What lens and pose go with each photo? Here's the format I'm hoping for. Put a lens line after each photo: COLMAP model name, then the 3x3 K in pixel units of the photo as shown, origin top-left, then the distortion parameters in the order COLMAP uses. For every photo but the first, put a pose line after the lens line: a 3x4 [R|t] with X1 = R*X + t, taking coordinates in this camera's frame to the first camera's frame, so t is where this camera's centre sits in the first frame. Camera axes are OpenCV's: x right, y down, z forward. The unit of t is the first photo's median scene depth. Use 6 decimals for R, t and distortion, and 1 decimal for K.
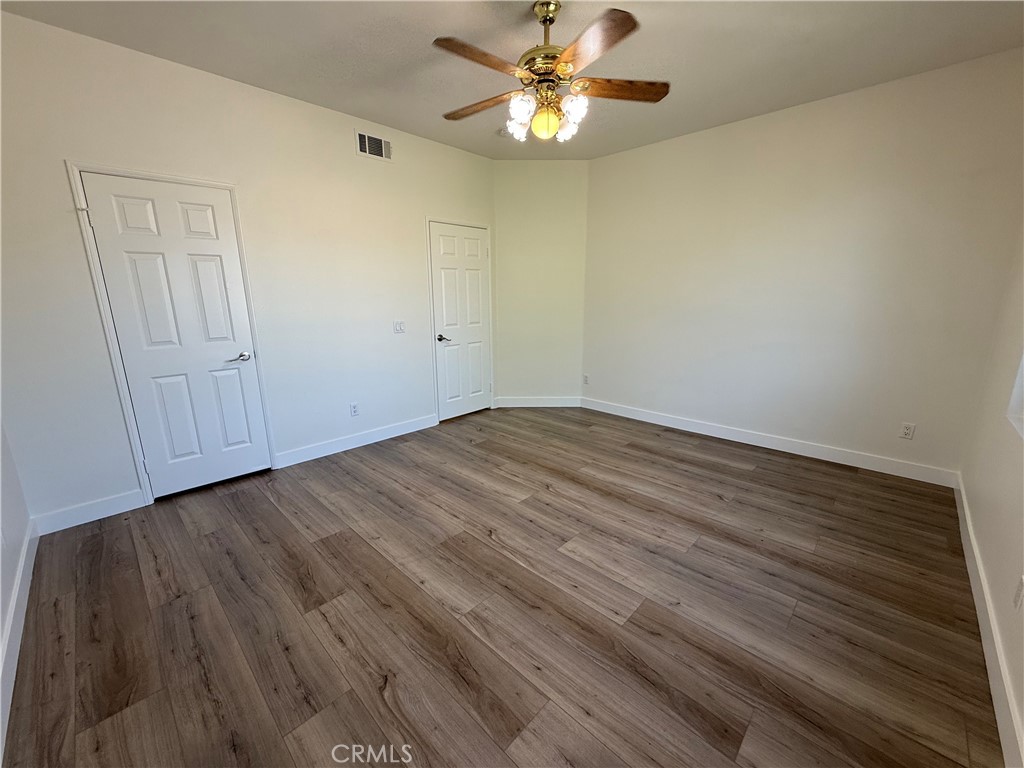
lens RADIAL K [[407.4, 0, 512.0], [0, 407.4, 385.1], [0, 0, 1]] dist [0.000729, 0.000024]
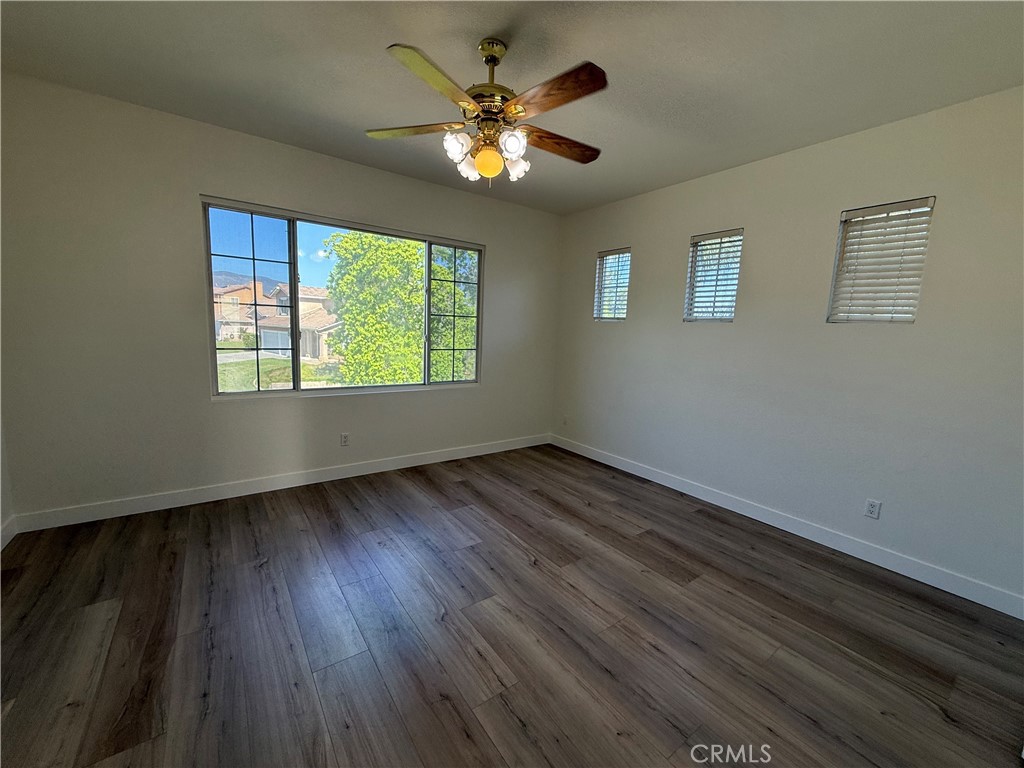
lens RADIAL K [[407.4, 0, 512.9], [0, 407.4, 382.8], [0, 0, 1]] dist [0.000729, 0.000024]
pose [[-0.984020, -0.055734, 0.169113, -0.155136], [0.006995, 0.936919, 0.349477, -0.459509], [-0.177923, 0.345075, -0.921557, 1.914617]]
